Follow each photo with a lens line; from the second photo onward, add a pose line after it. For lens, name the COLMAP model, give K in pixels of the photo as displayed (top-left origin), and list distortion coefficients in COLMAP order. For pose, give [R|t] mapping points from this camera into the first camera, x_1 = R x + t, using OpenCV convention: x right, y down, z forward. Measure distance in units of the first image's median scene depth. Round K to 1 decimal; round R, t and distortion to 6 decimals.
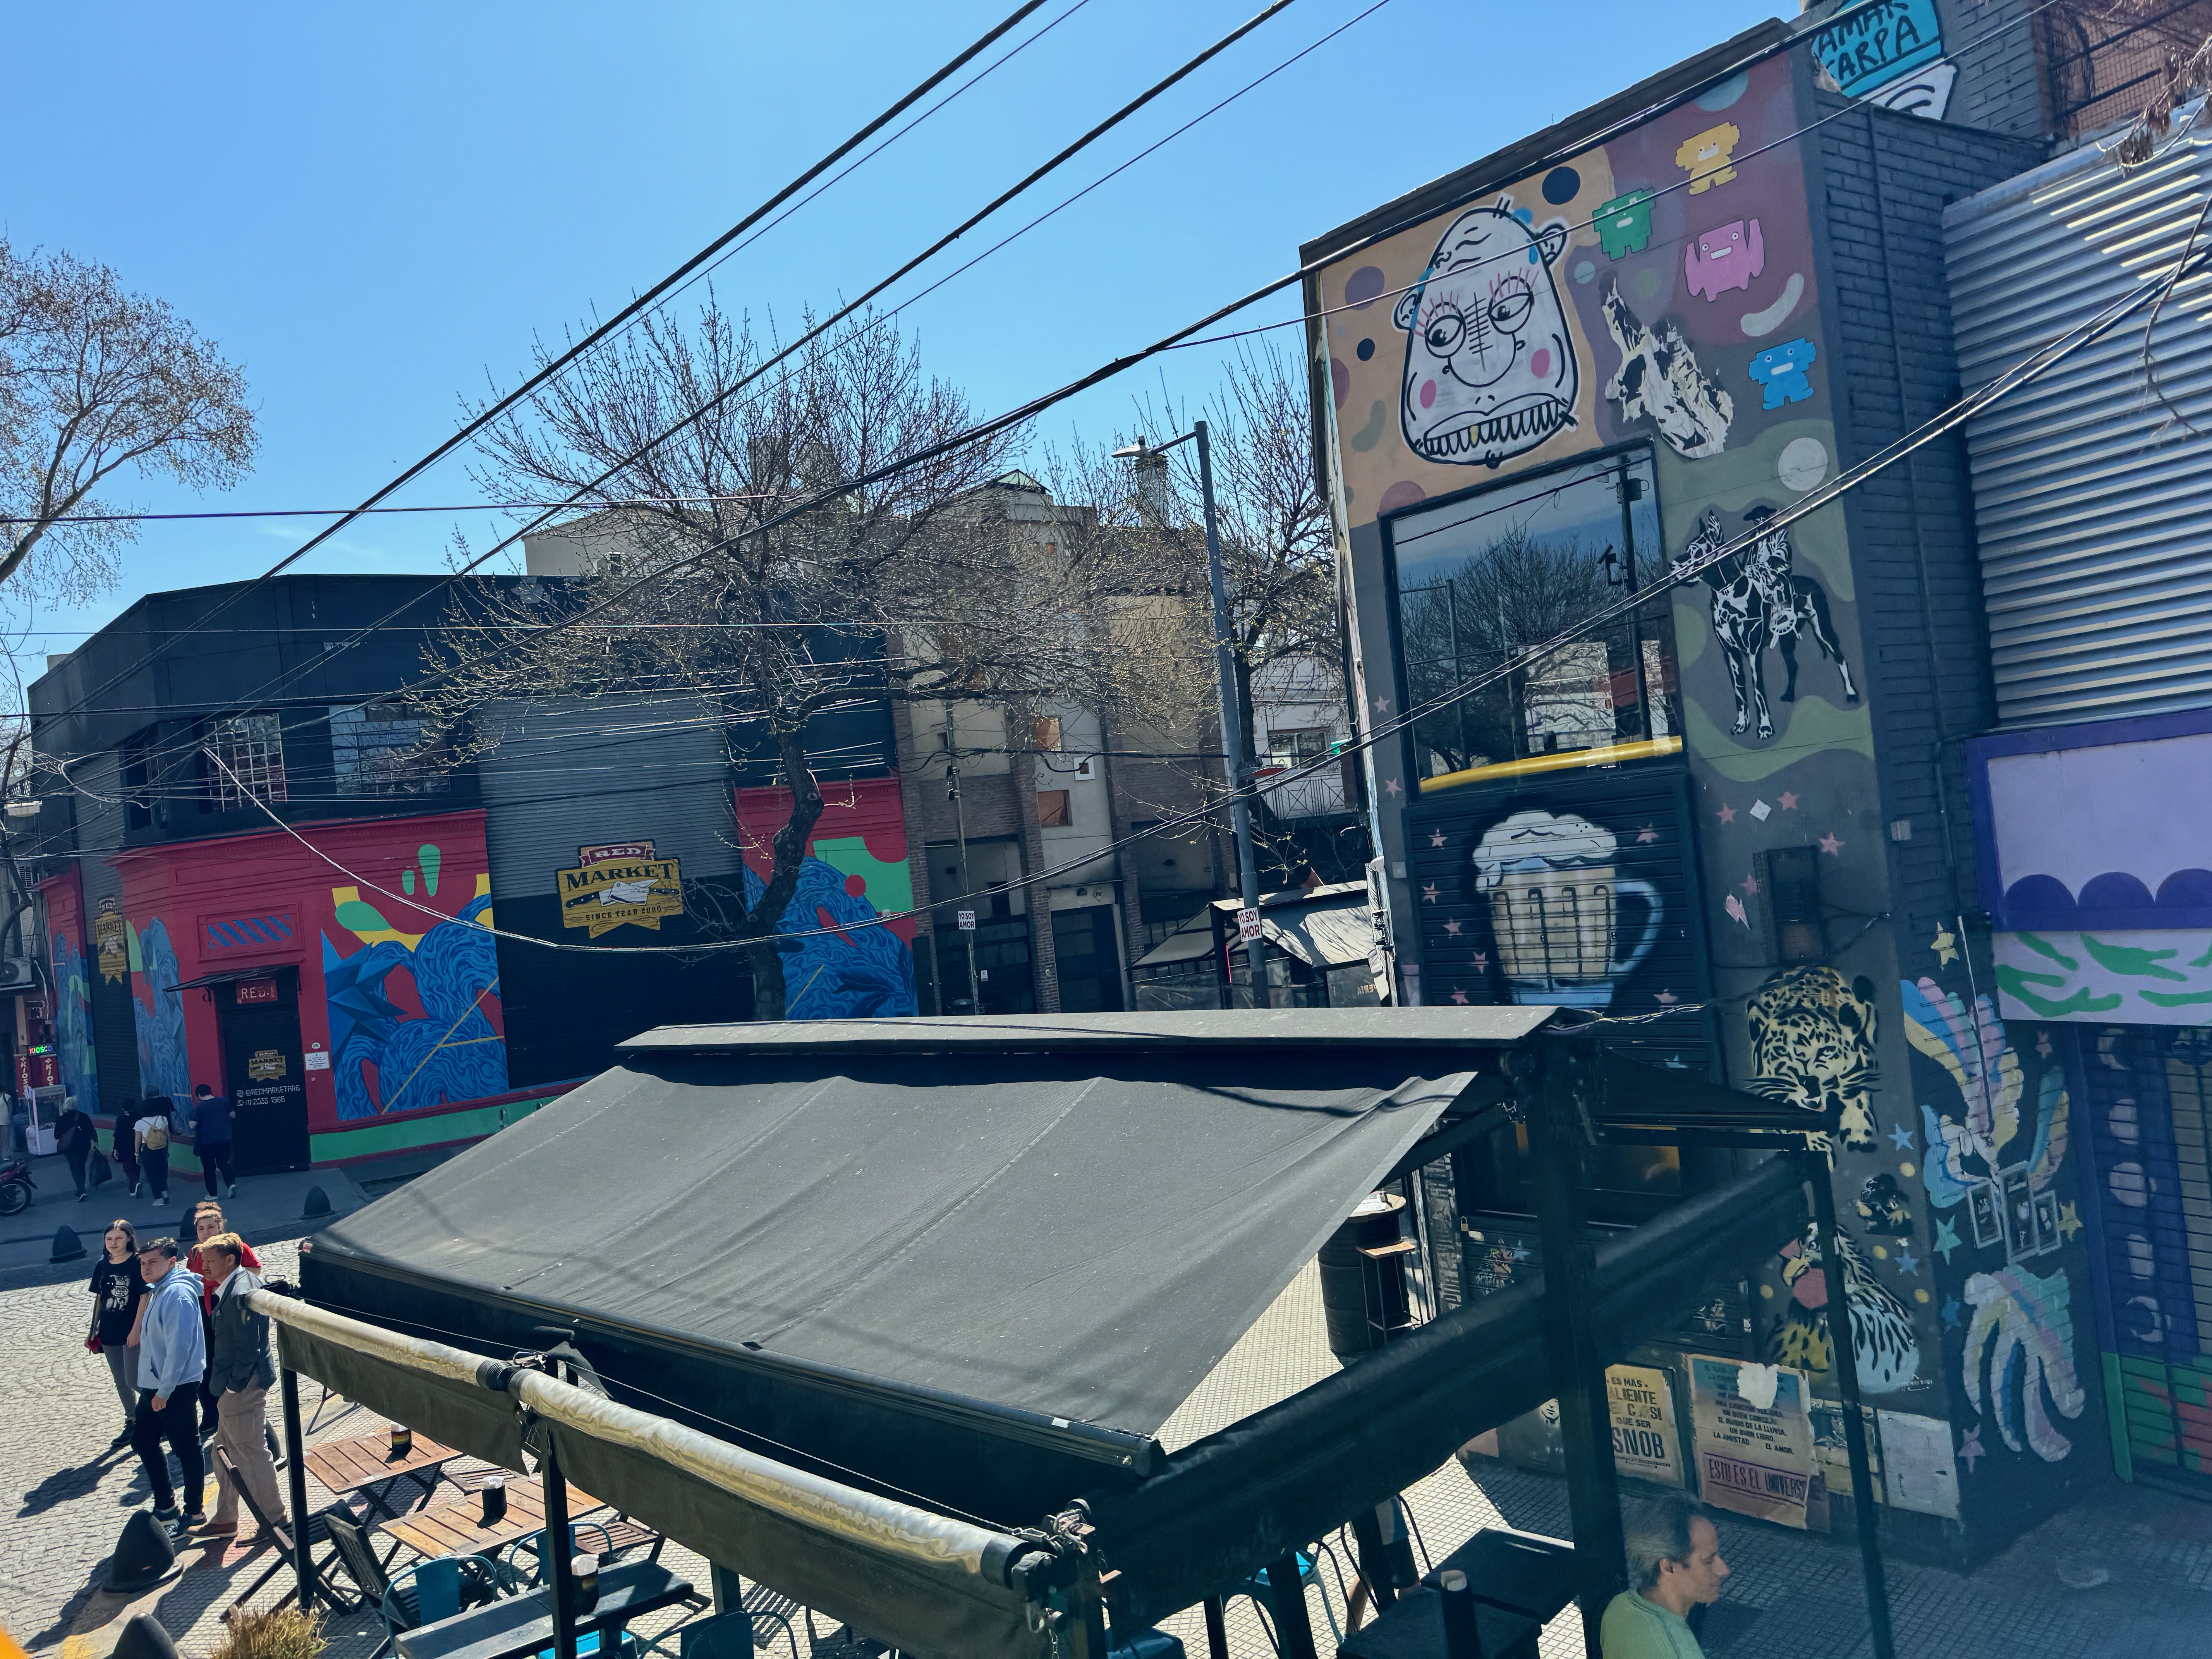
lens RADIAL K [[1550.2, 0, 1106.0], [0, 1550.2, 829.5], [0, 0, 1]] dist [0.005350, -0.028989]
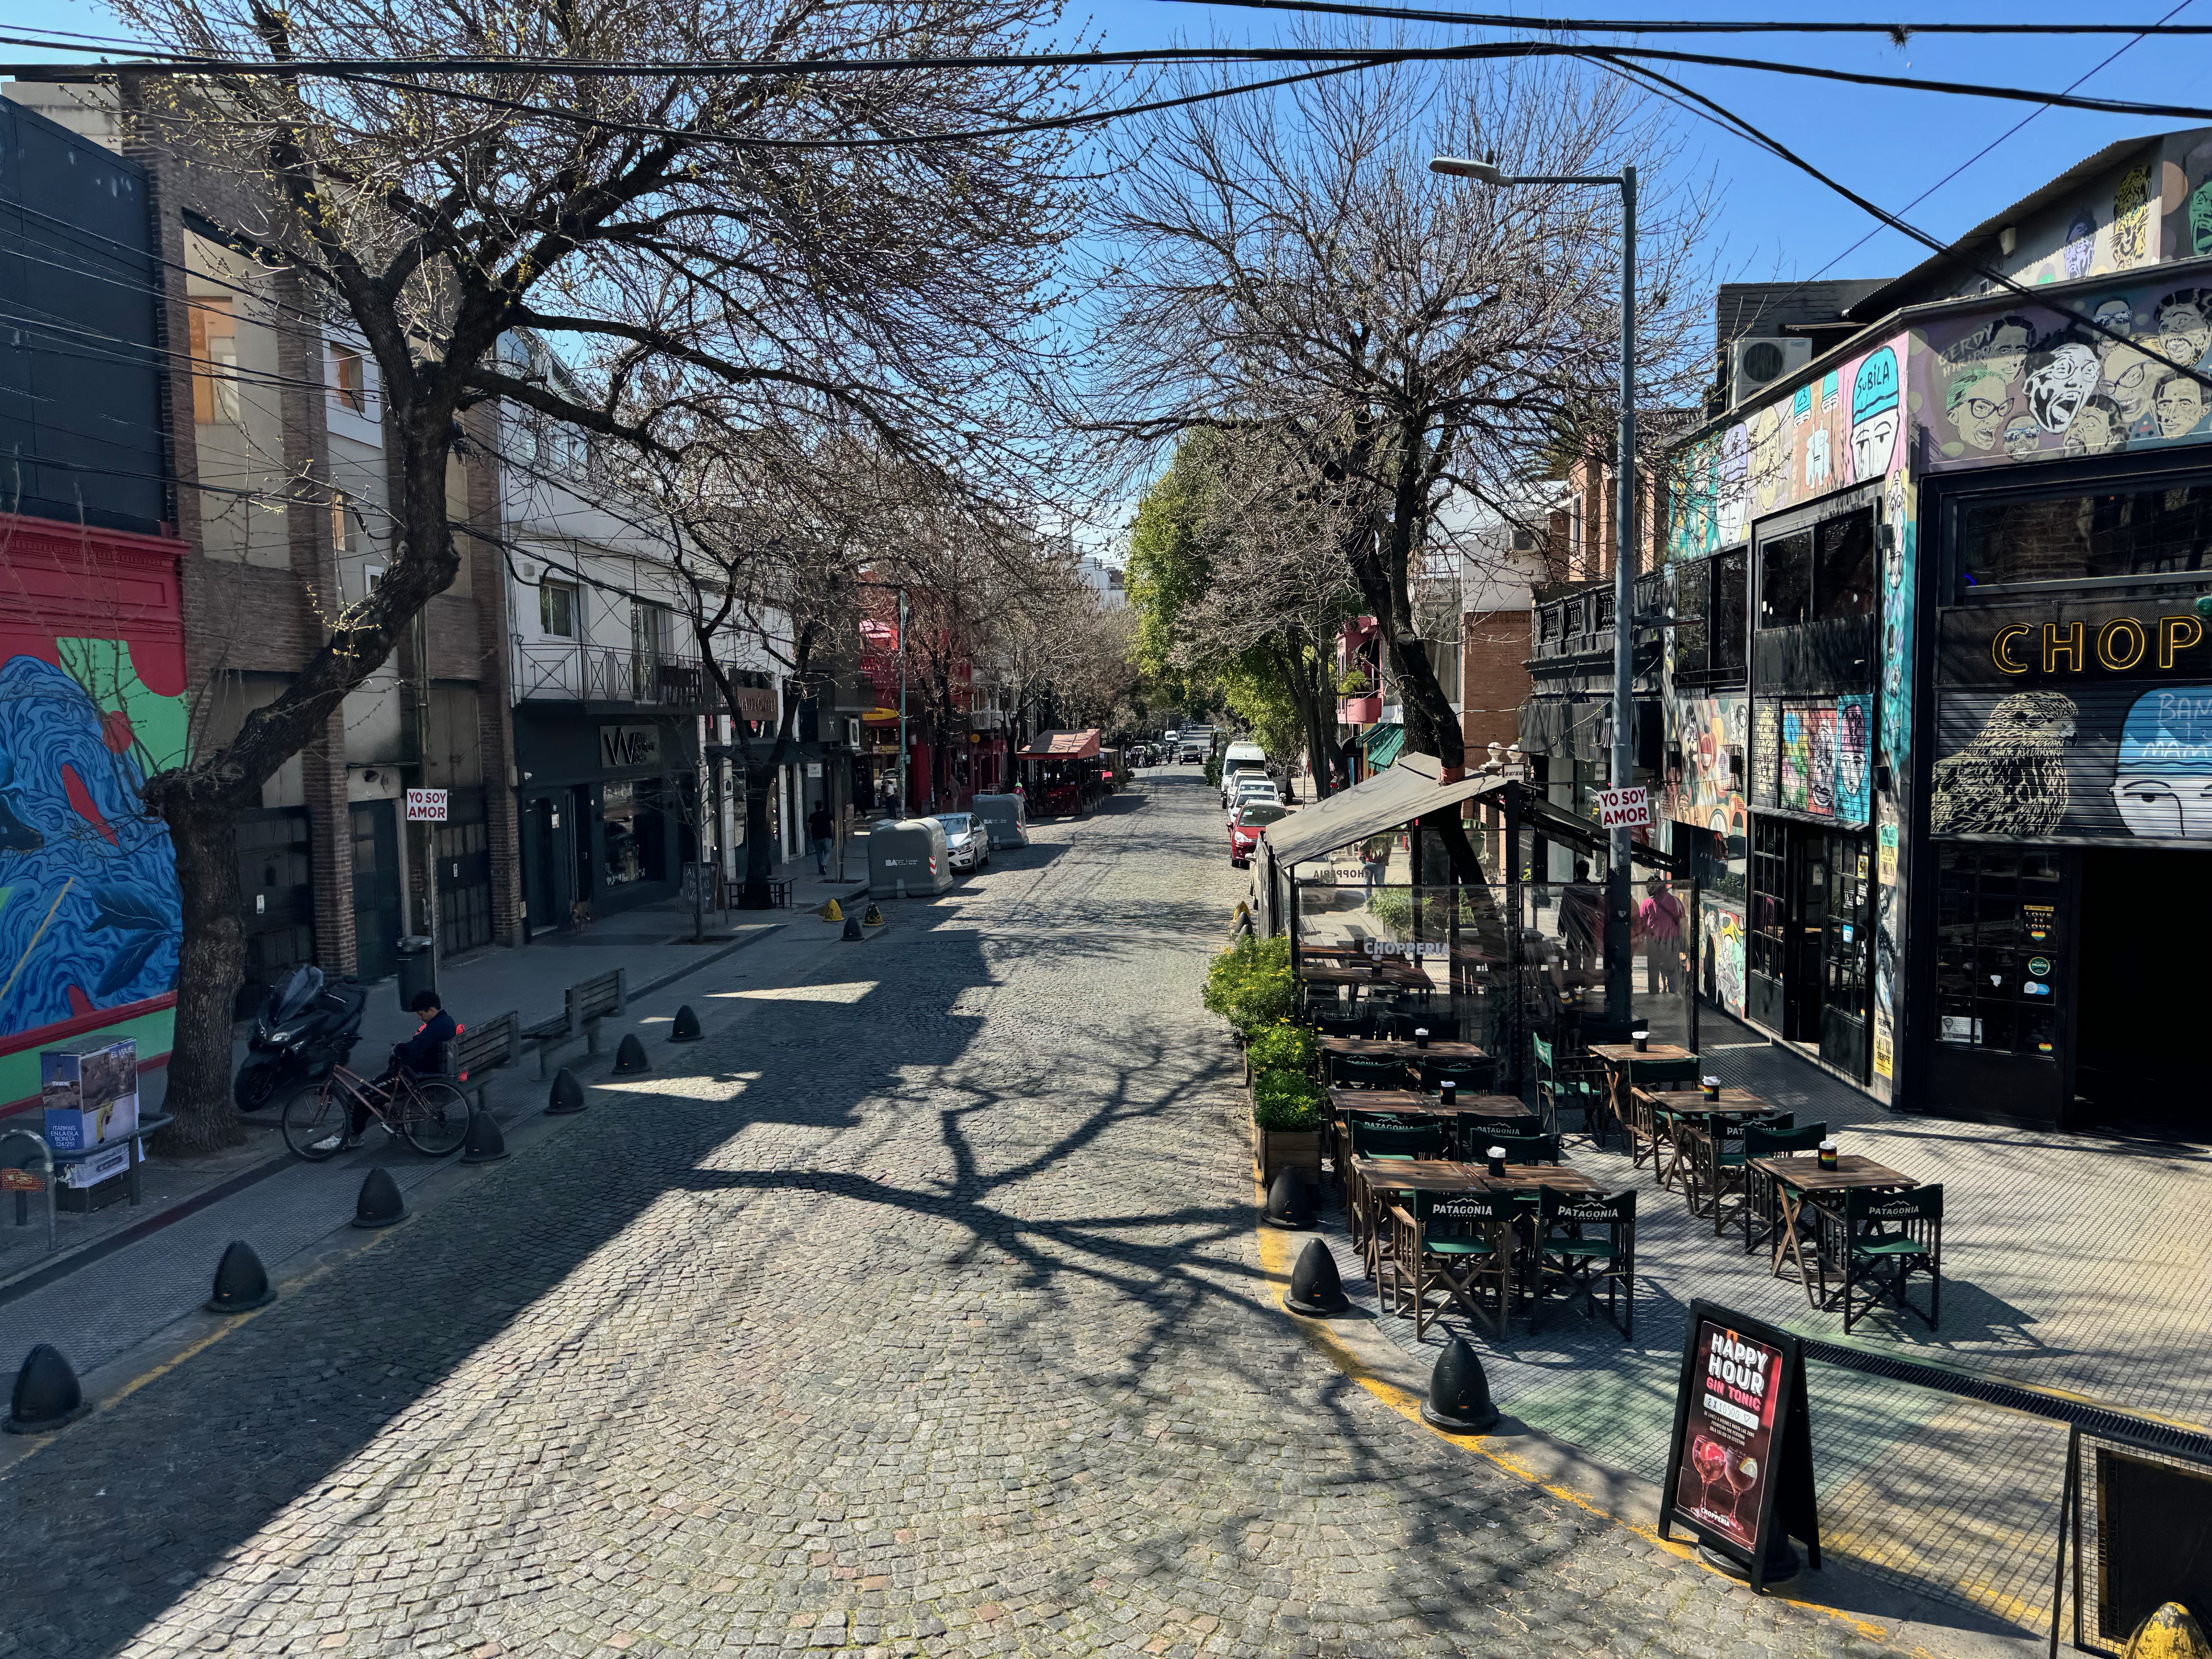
lens RADIAL K [[1550.2, 0, 1106.0], [0, 1550.2, 829.5], [0, 0, 1]] dist [0.005350, -0.028989]
pose [[0.592526, 0.042737, 0.804417, -1.473457], [-0.066542, 0.997776, -0.003995, 0.186410], [-0.802798, -0.051160, 0.594052, 1.530640]]
